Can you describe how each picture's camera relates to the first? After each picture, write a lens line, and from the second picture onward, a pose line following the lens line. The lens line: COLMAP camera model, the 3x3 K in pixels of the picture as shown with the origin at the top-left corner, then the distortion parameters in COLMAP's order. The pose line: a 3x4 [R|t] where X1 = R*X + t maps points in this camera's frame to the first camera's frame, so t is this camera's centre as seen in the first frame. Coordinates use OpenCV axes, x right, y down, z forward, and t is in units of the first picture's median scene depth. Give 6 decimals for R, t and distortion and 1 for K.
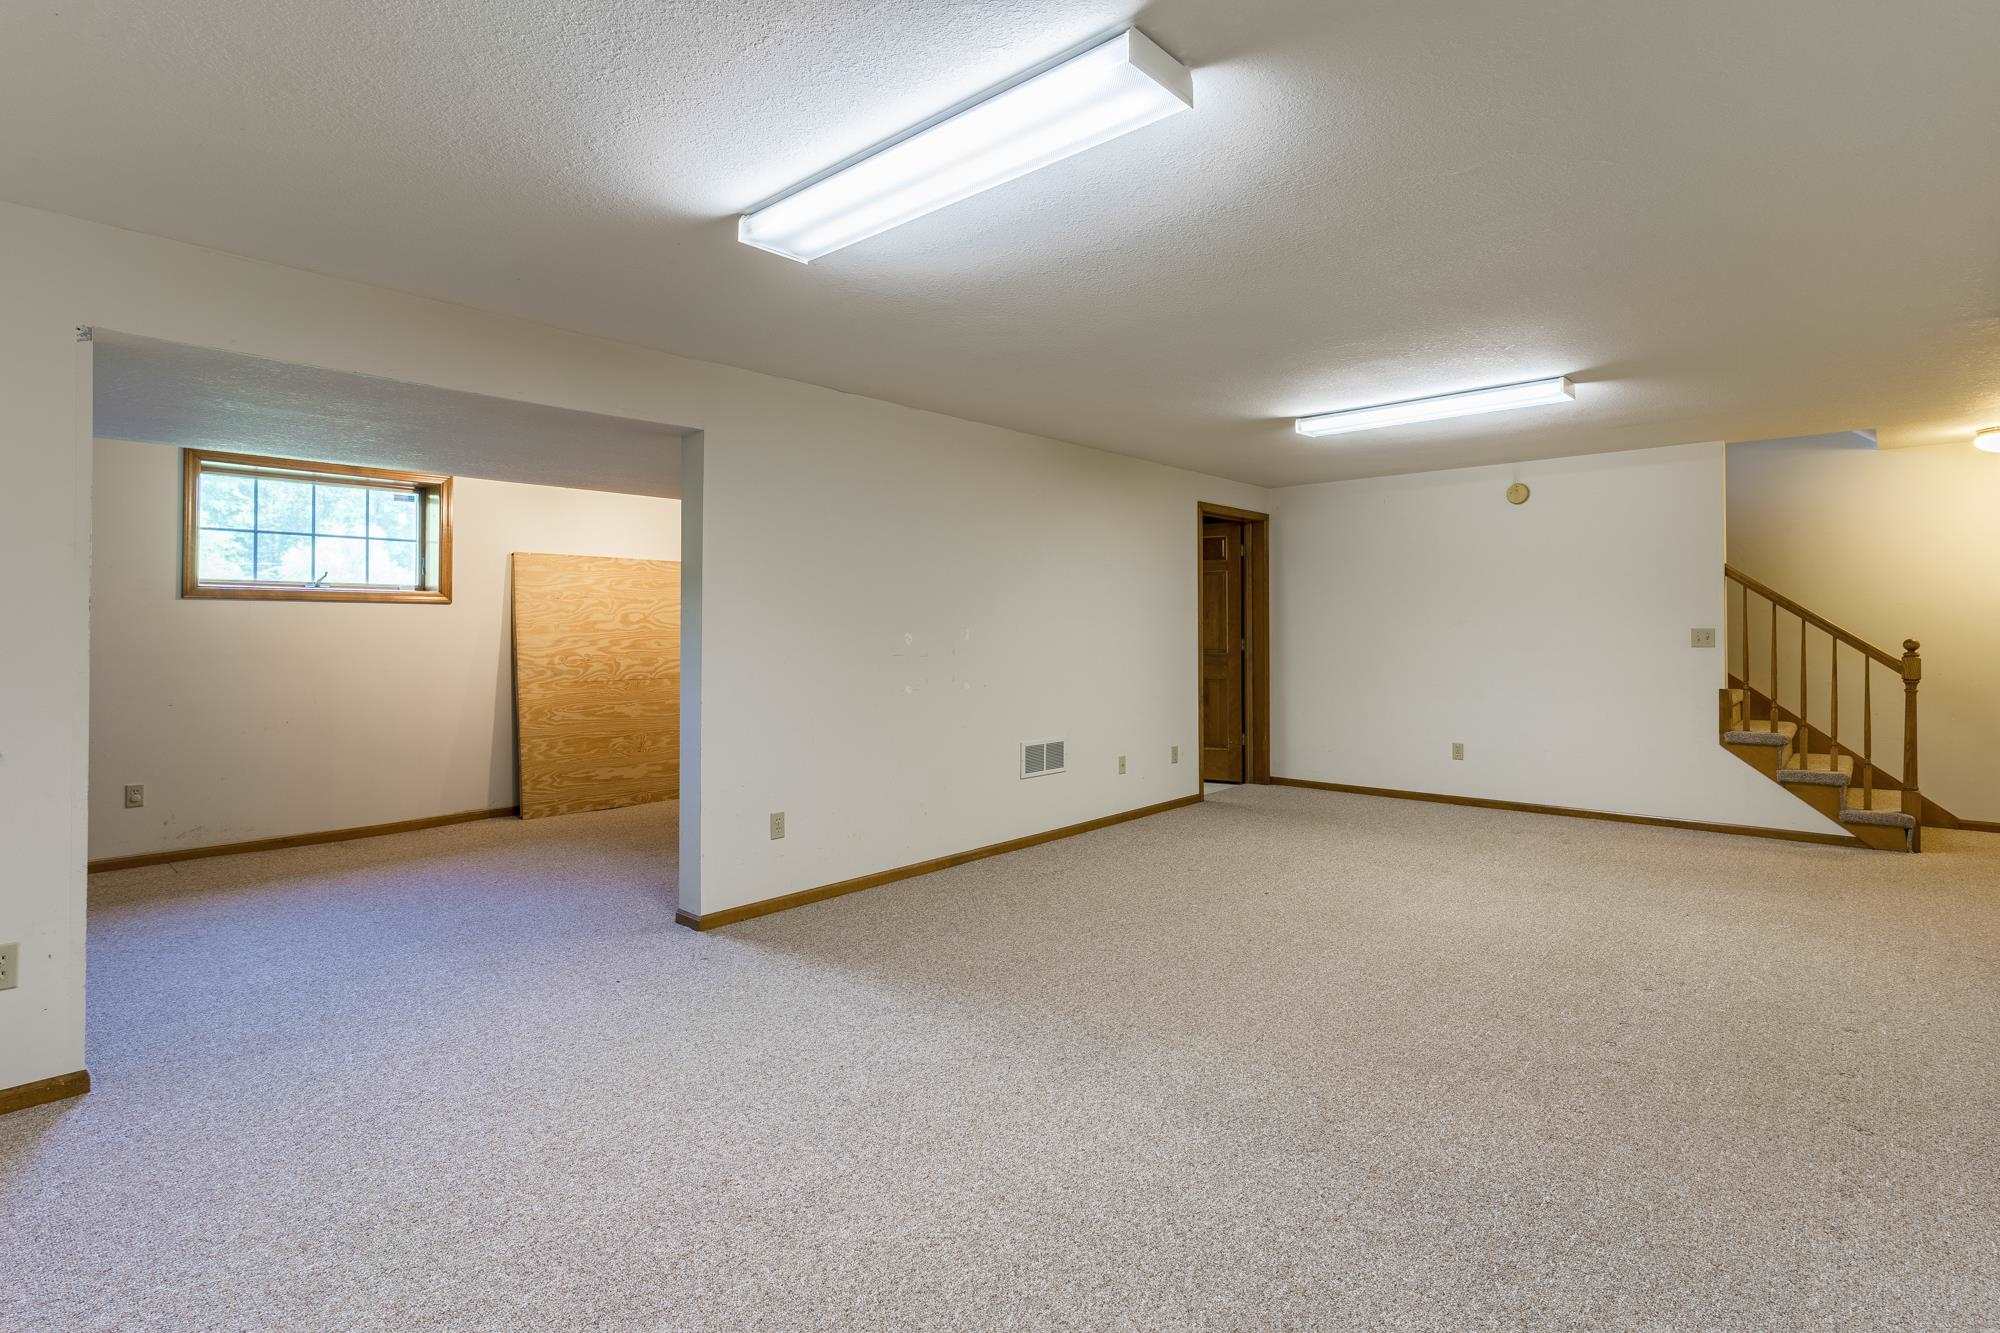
lens RADIAL K [[960.5, 0, 1046.7], [0, 960.5, 626.5], [0, 0, 1]] dist [0.002101, -0.001834]
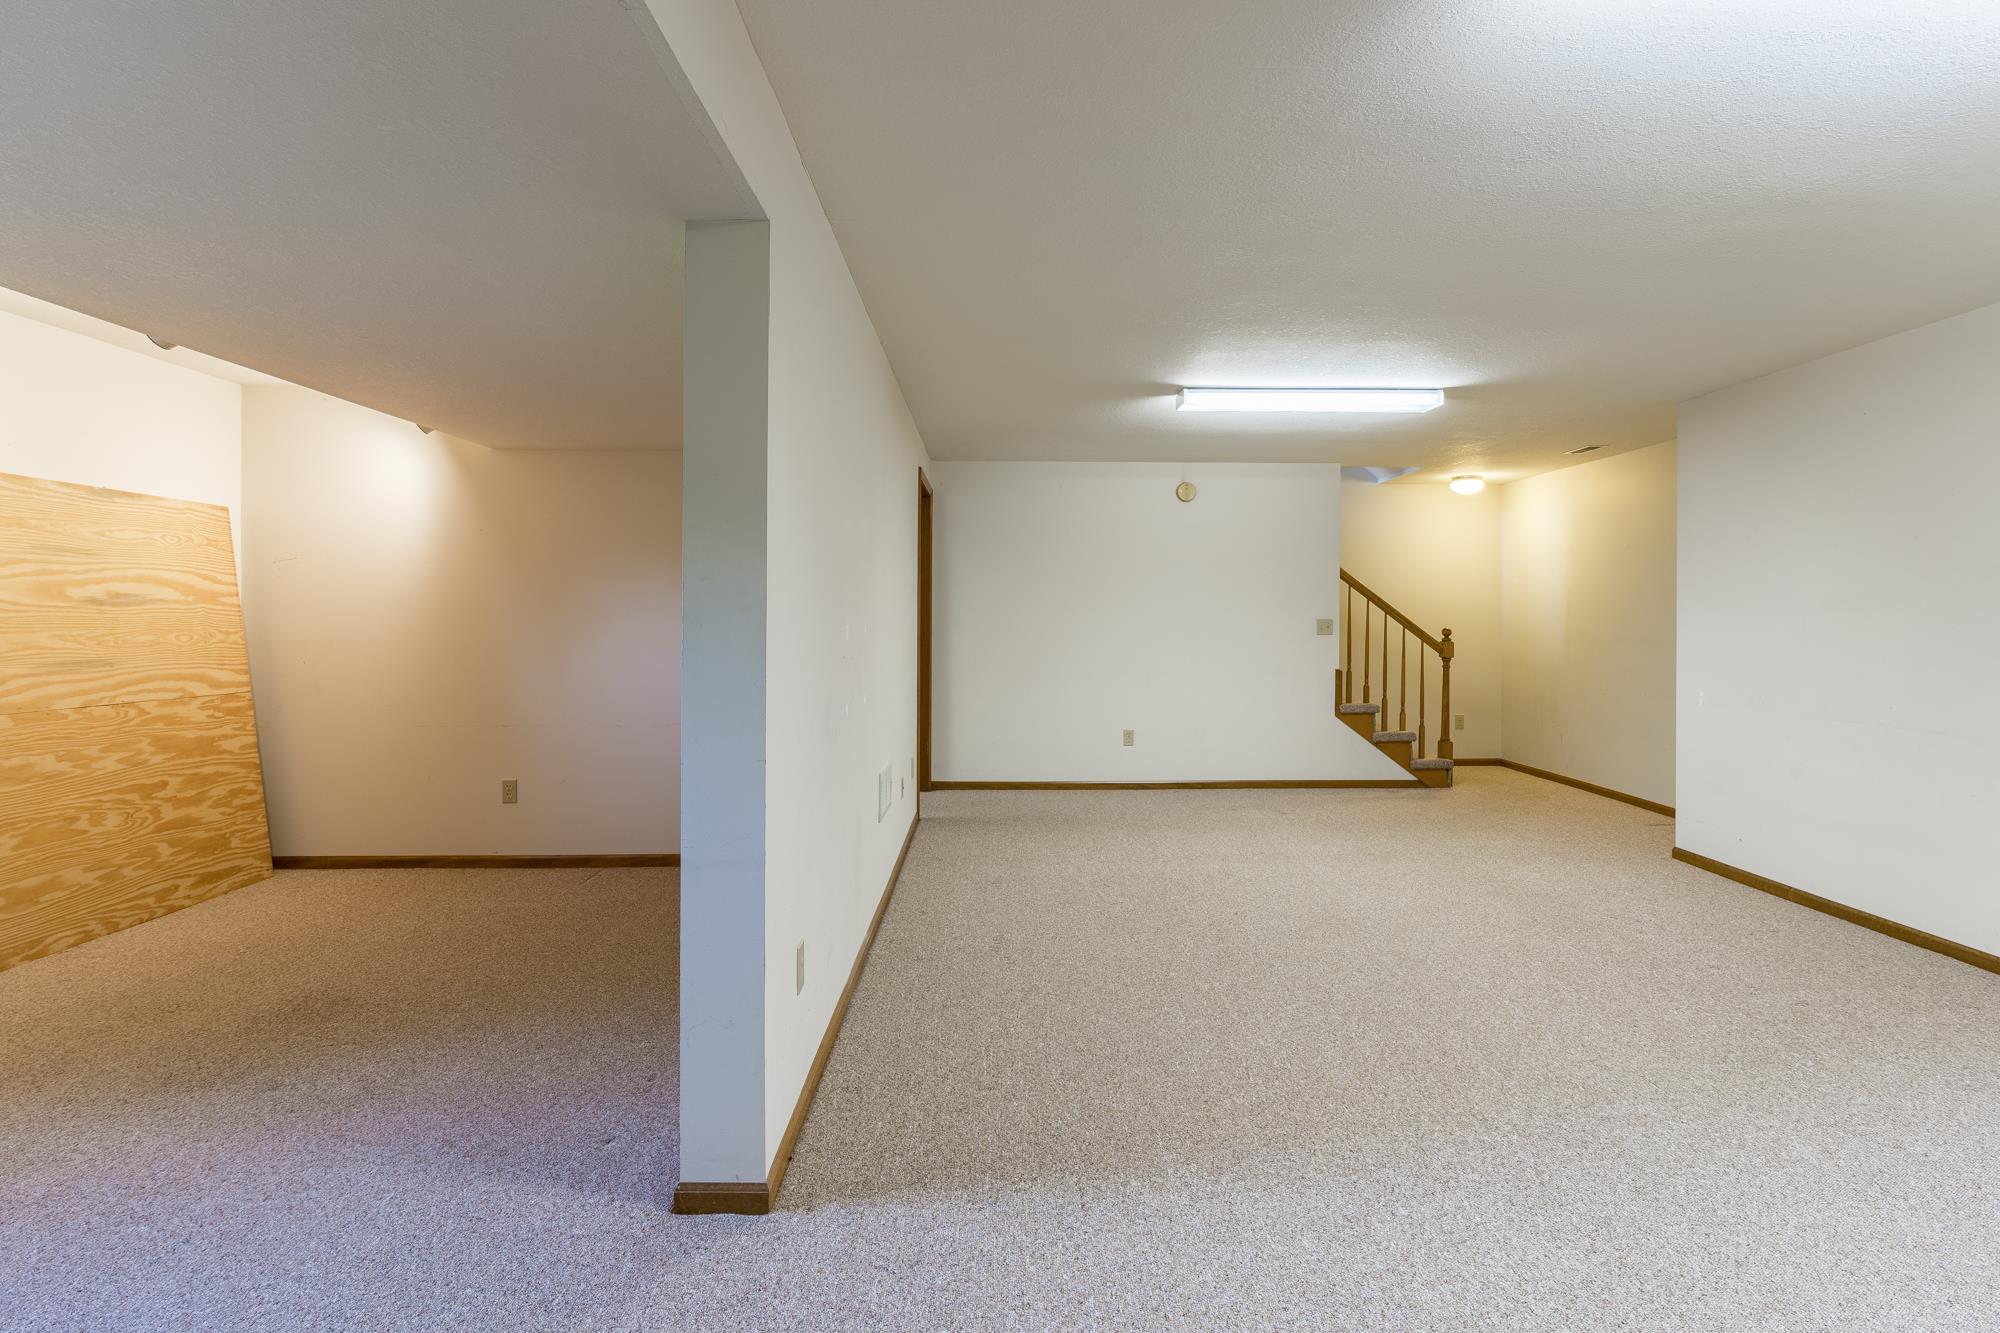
lens RADIAL K [[960.5, 0, 1010.6], [0, 960.5, 619.6], [0, 0, 1]] dist [0.002101, -0.001834]
pose [[0.752426, 0.003831, 0.658666, -0.424902], [-0.006193, 0.999980, 0.001258, 0.003612], [-0.658648, -0.005026, 0.752435, 0.382685]]
